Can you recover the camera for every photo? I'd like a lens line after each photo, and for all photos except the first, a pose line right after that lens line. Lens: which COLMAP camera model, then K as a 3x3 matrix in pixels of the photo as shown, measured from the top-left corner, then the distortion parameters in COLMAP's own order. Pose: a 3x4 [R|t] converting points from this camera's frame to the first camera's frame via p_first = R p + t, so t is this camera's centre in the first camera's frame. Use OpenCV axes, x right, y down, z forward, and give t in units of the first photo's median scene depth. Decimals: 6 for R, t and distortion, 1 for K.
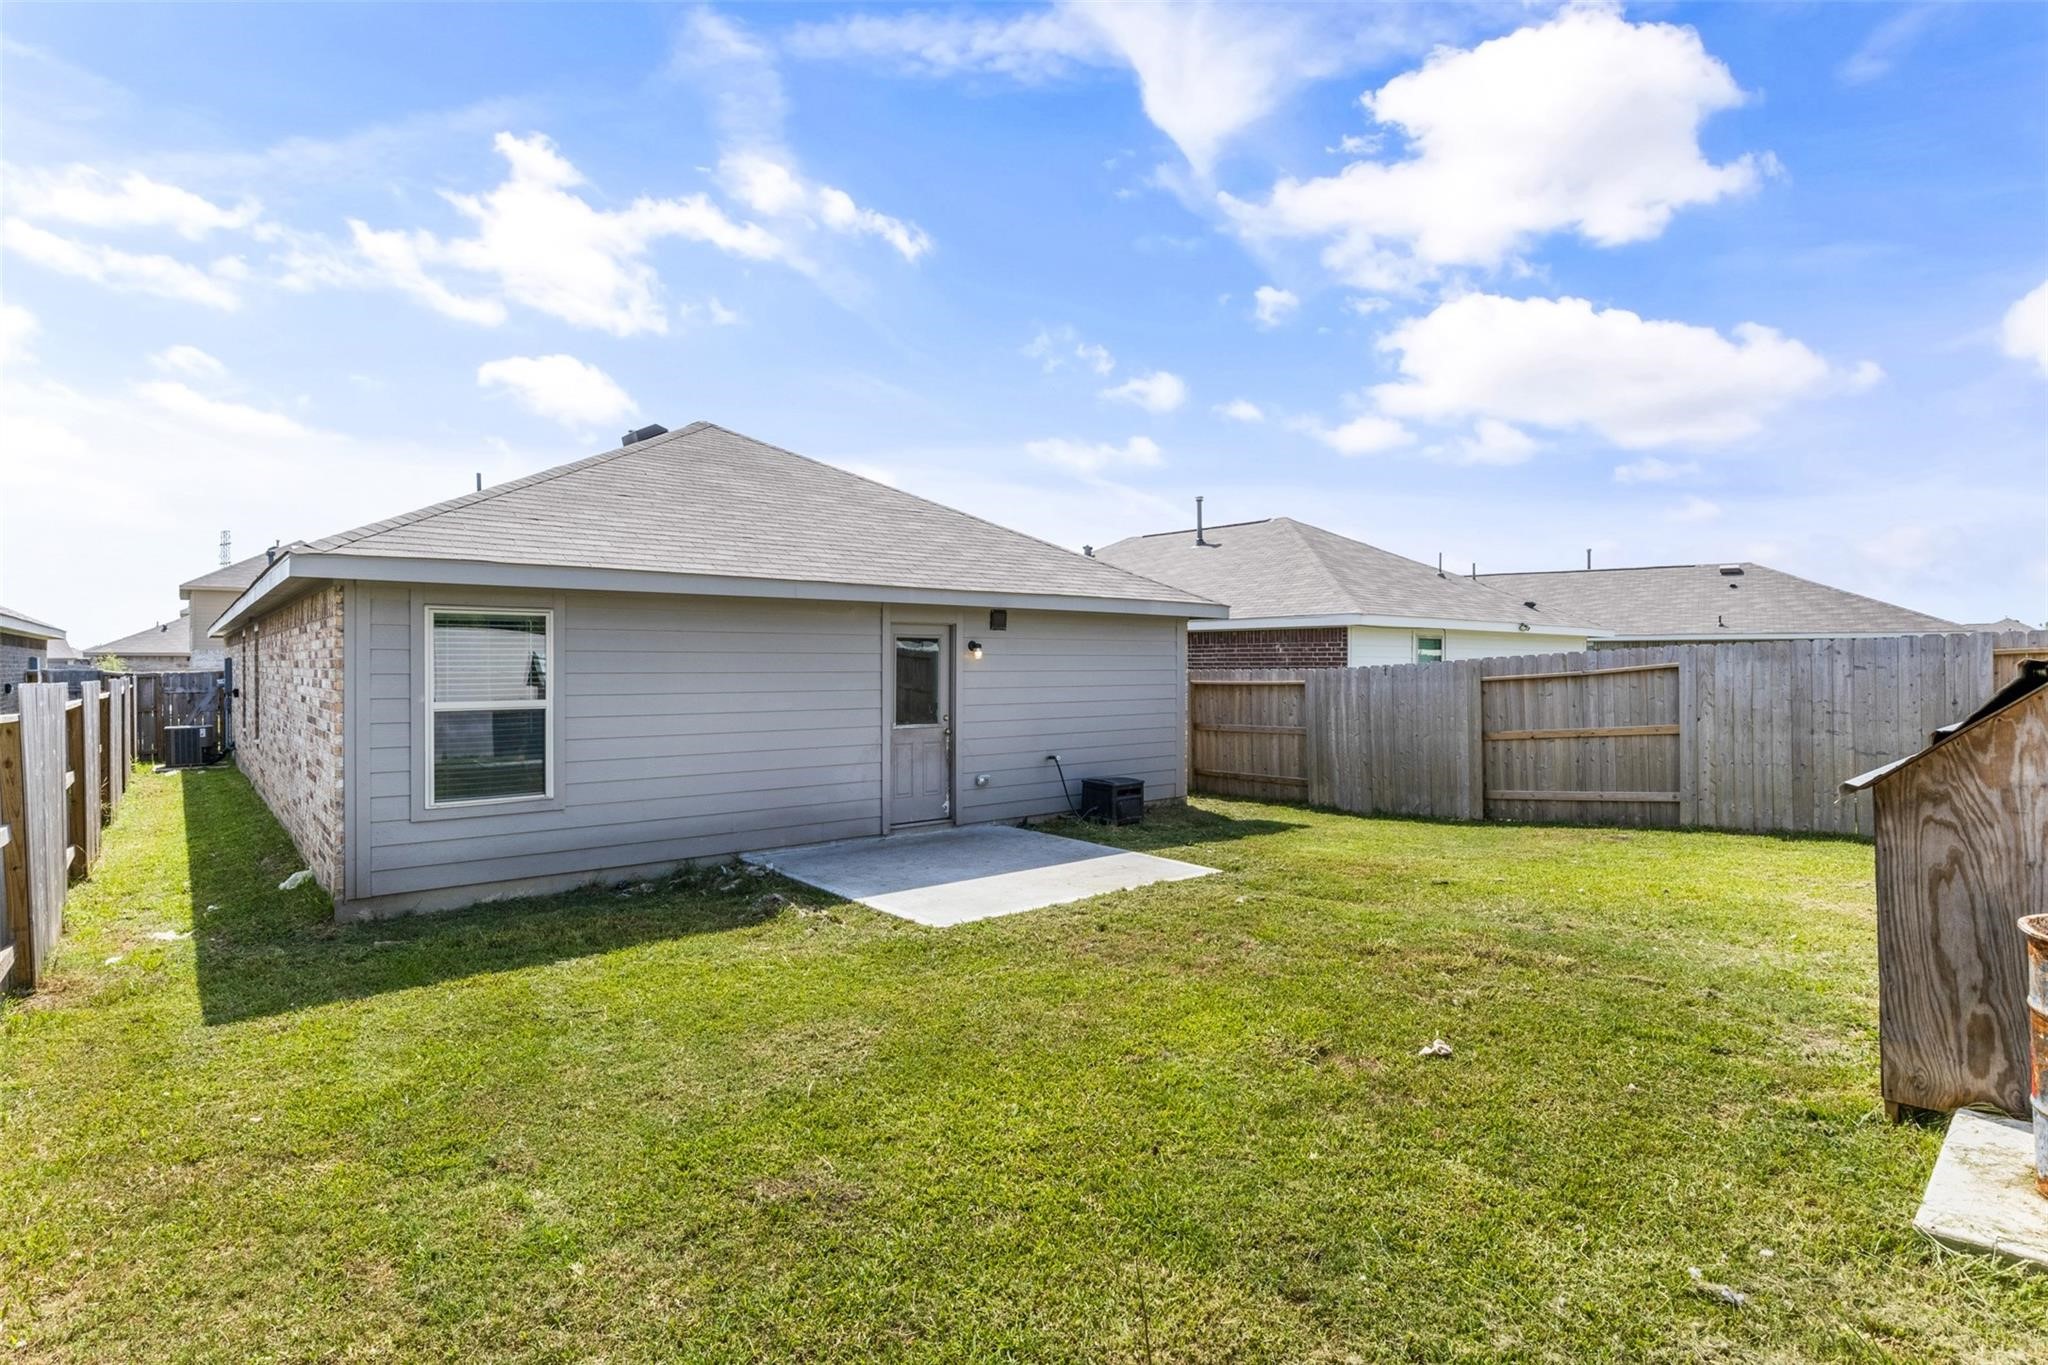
lens RADIAL K [[1036.7, 0, 1028.5], [0, 1036.7, 660.4], [0, 0, 1]] dist [-0.010771, -0.000201]
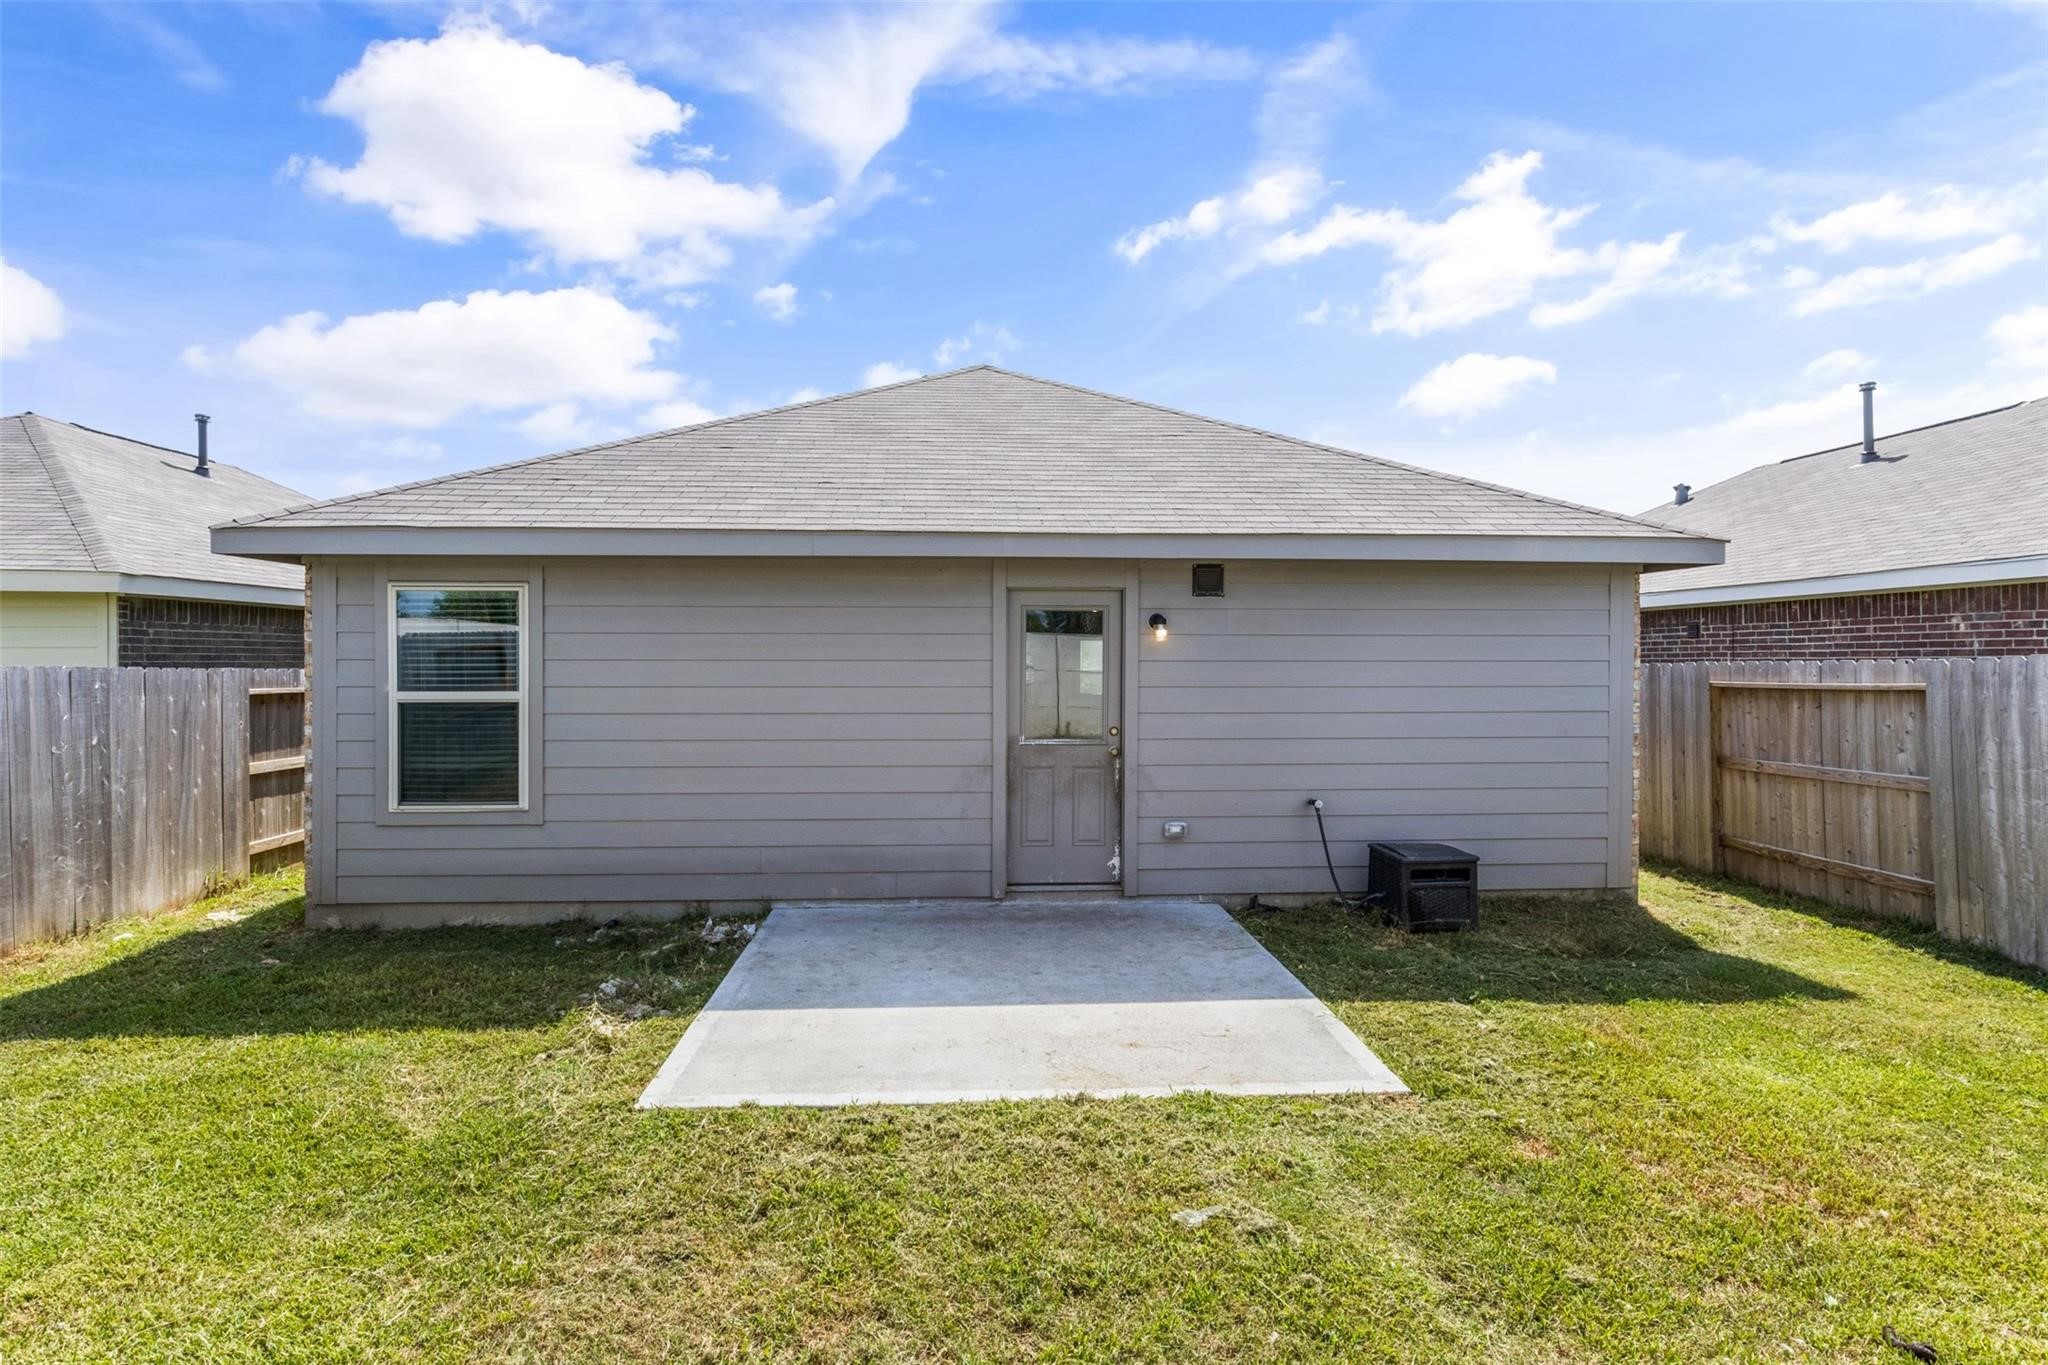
lens RADIAL K [[1036.7, 0, 1028.5], [0, 1036.7, 660.4], [0, 0, 1]] dist [-0.010771, -0.000201]
pose [[0.798451, -0.001073, -0.602059, 0.259642], [0.001353, 0.999999, 0.000011, 0.009900], [0.602058, -0.000824, 0.798452, 0.417974]]
